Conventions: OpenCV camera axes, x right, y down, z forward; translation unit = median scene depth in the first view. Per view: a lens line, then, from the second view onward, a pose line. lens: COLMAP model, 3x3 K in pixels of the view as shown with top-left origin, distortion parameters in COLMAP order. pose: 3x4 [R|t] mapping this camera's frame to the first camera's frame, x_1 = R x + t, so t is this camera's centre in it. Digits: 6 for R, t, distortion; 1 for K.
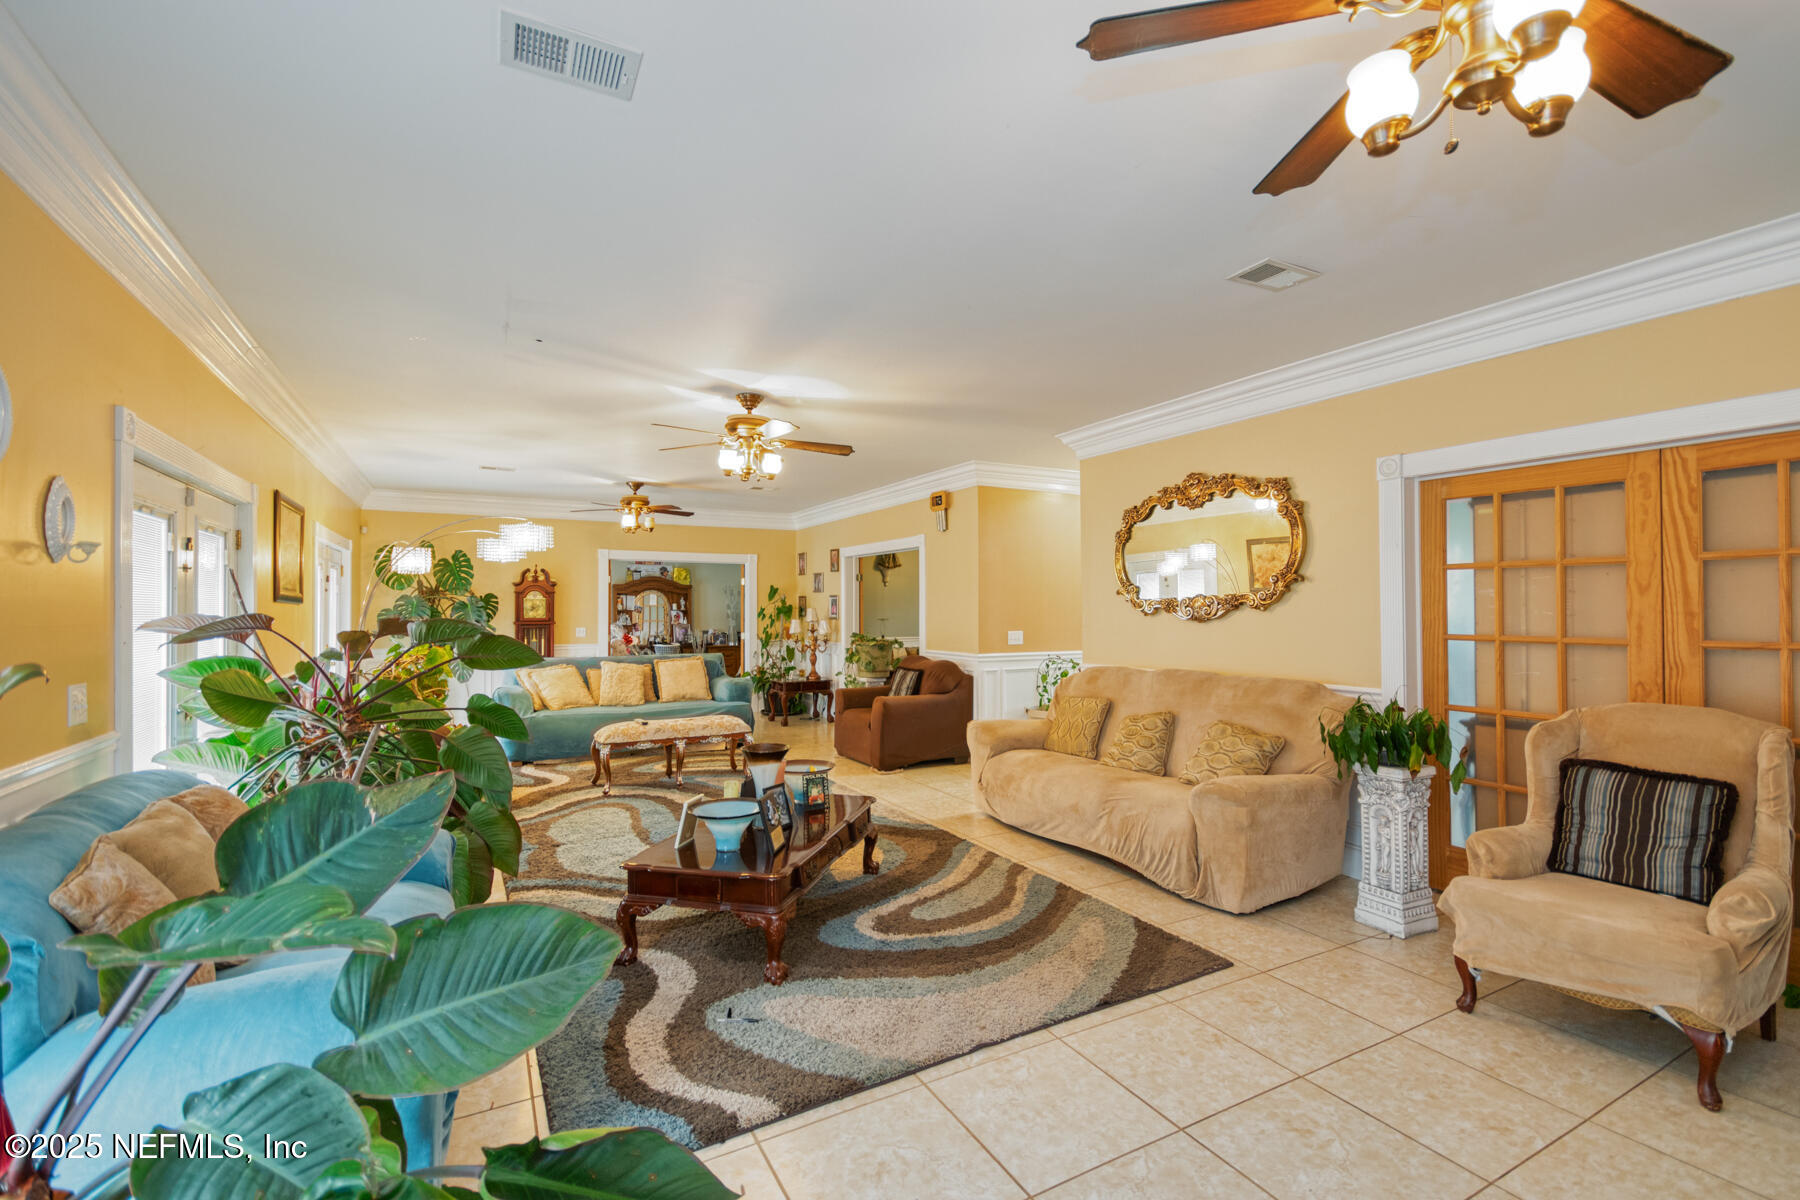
lens RADIAL K [[793.7, 0, 905.9], [0, 793.7, 601.2], [0, 0, 1]] dist [0.011535, 0.000071]
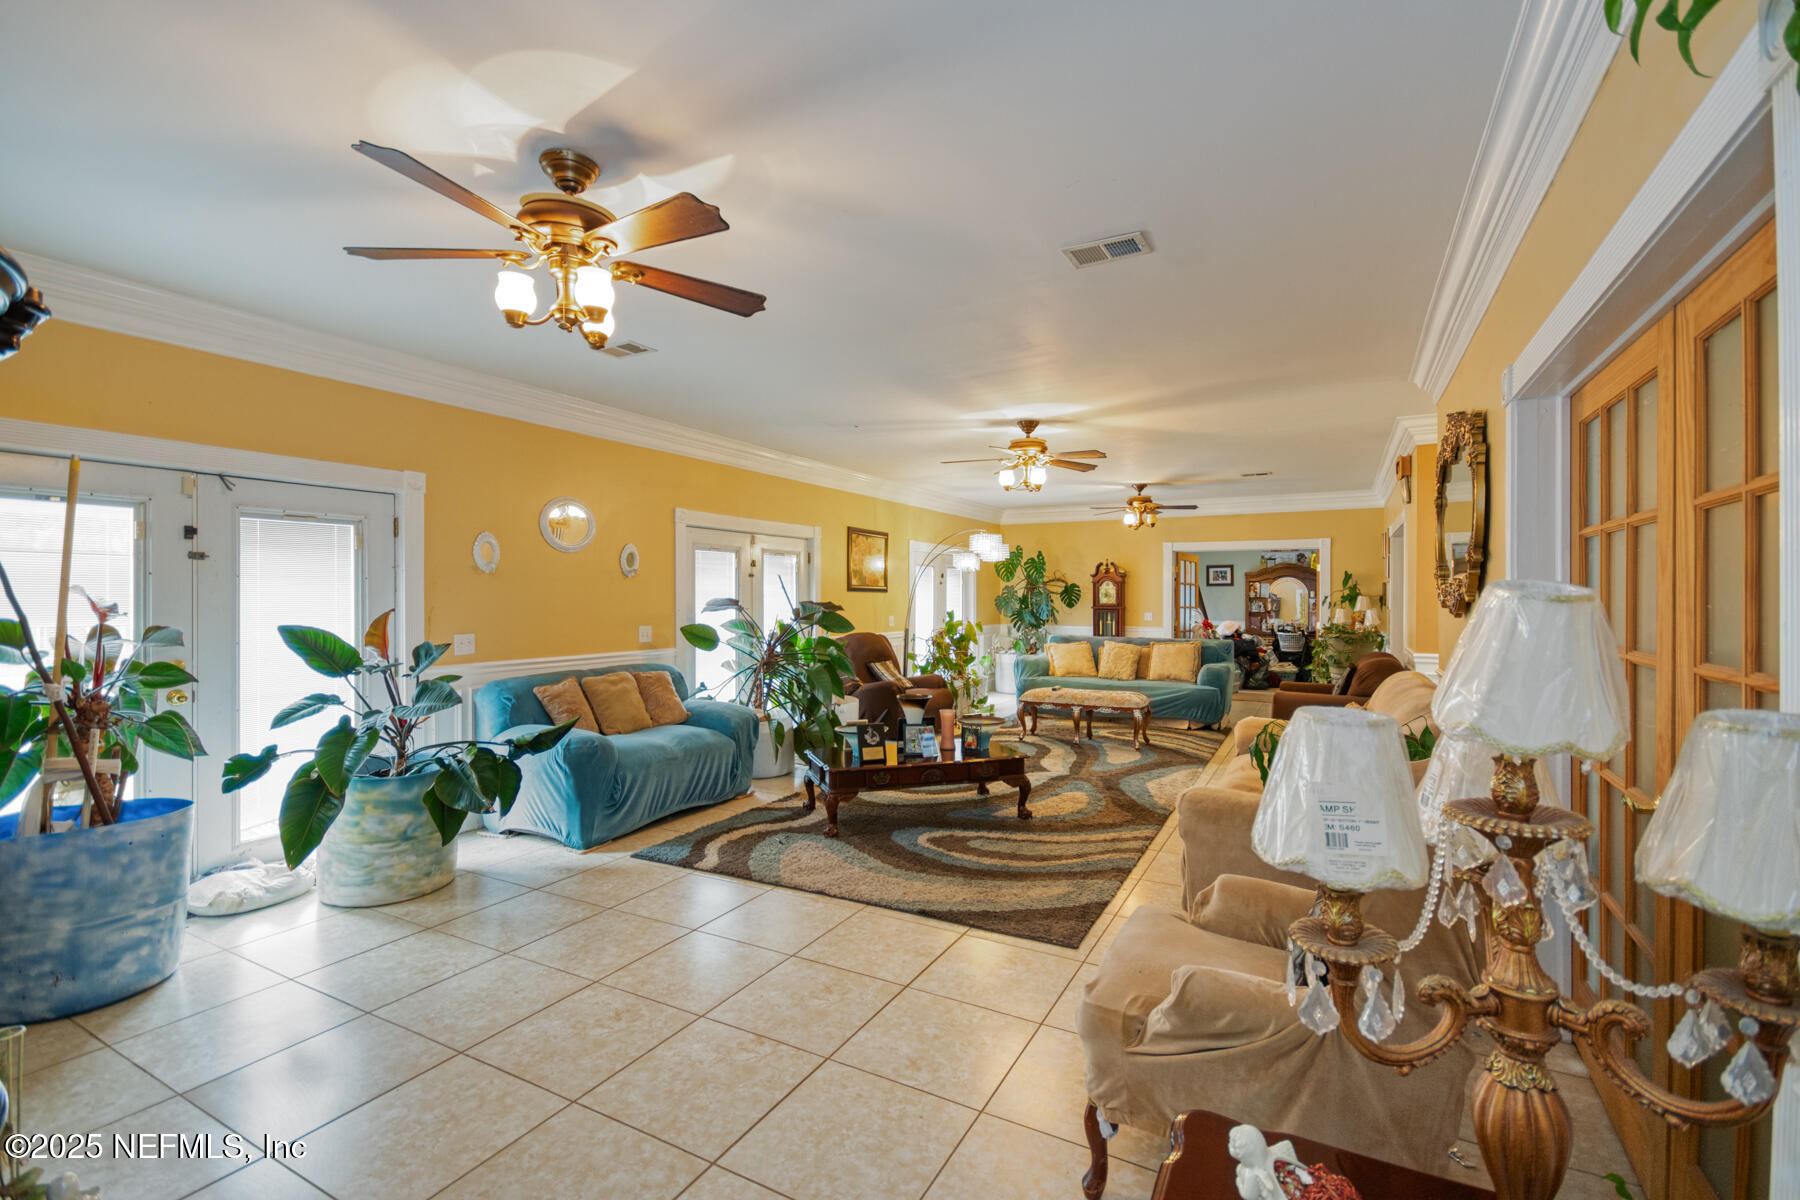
lens RADIAL K [[809.3, 0, 913.0], [0, 809.3, 598.4], [0, 0, 1]] dist [0.000095, 0.000014]
pose [[0.534910, 0.005069, -0.844894, 0.959369], [0.005601, 0.999939, 0.009545, 0.000254], [0.844891, -0.009837, 0.534849, 0.229992]]
